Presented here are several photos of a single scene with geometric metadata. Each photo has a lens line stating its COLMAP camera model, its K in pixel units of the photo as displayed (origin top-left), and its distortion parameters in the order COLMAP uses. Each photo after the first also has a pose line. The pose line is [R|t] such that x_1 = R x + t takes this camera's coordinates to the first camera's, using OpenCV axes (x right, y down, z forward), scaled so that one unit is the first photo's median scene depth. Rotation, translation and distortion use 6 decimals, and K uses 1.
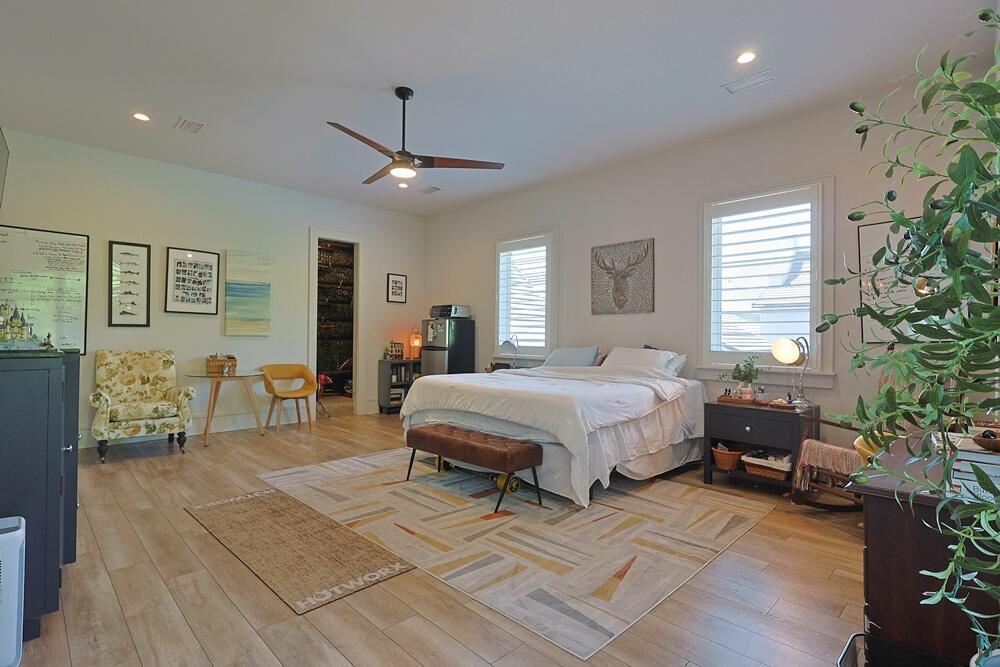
lens RADIAL K [[488.4, 0, 498.2], [0, 488.4, 332.9], [0, 0, 1]] dist [-0.001033, -0.000066]
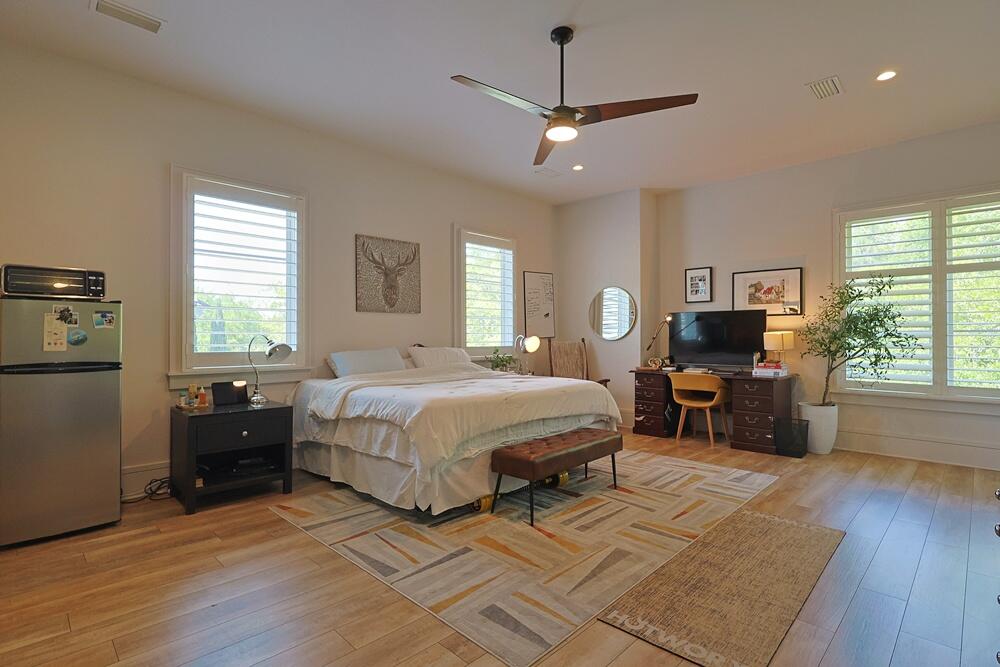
lens RADIAL K [[488.4, 0, 498.2], [0, 488.4, 332.9], [0, 0, 1]] dist [-0.001033, -0.000066]
pose [[-0.009196, -0.000489, 0.999958, -0.835399], [-0.004626, 0.999989, 0.000446, -0.000808], [-0.999947, -0.004622, -0.009199, 0.930962]]
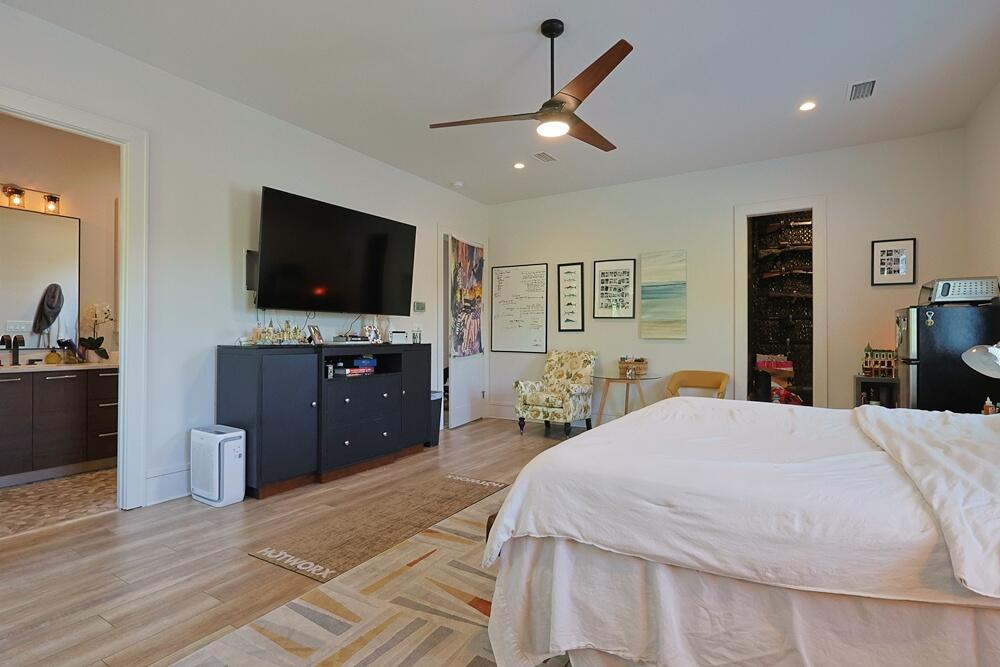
lens RADIAL K [[488.4, 0, 498.2], [0, 488.4, 332.9], [0, 0, 1]] dist [-0.001033, -0.000066]
pose [[0.237862, -0.015299, -0.971179, 0.455662], [0.004018, 0.999883, -0.014767, 0.009640], [0.971291, -0.000390, 0.237895, 0.609017]]
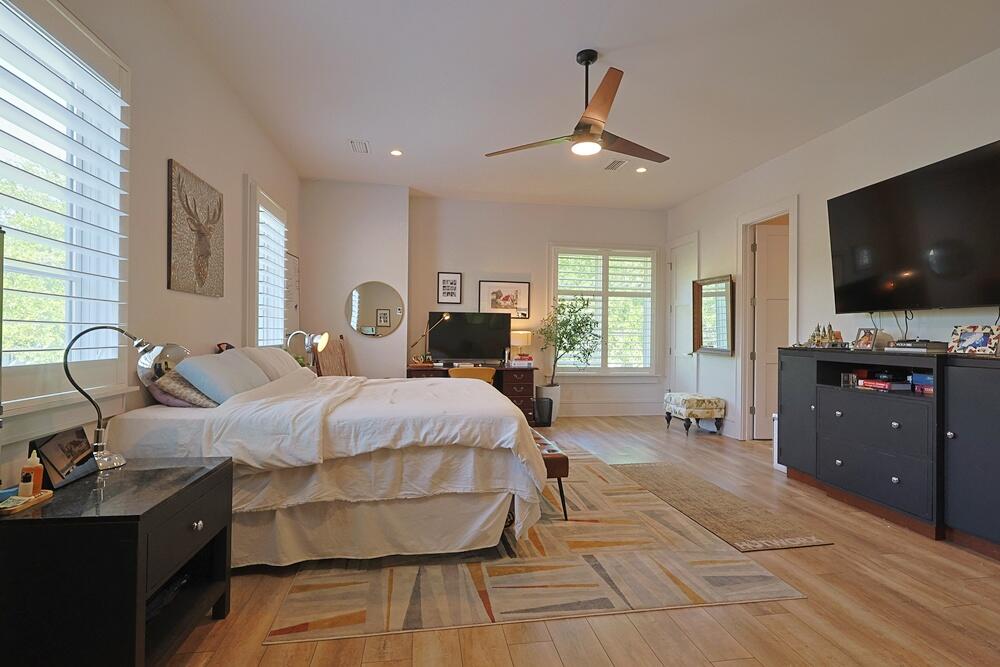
lens RADIAL K [[488.4, 0, 498.2], [0, 488.4, 332.9], [0, 0, 1]] dist [-0.001033, -0.000066]
pose [[-0.816526, -0.016169, 0.577082, -0.479272], [-0.021373, 0.999769, -0.002229, 0.003167], [-0.576912, -0.014154, -0.816683, 1.501467]]
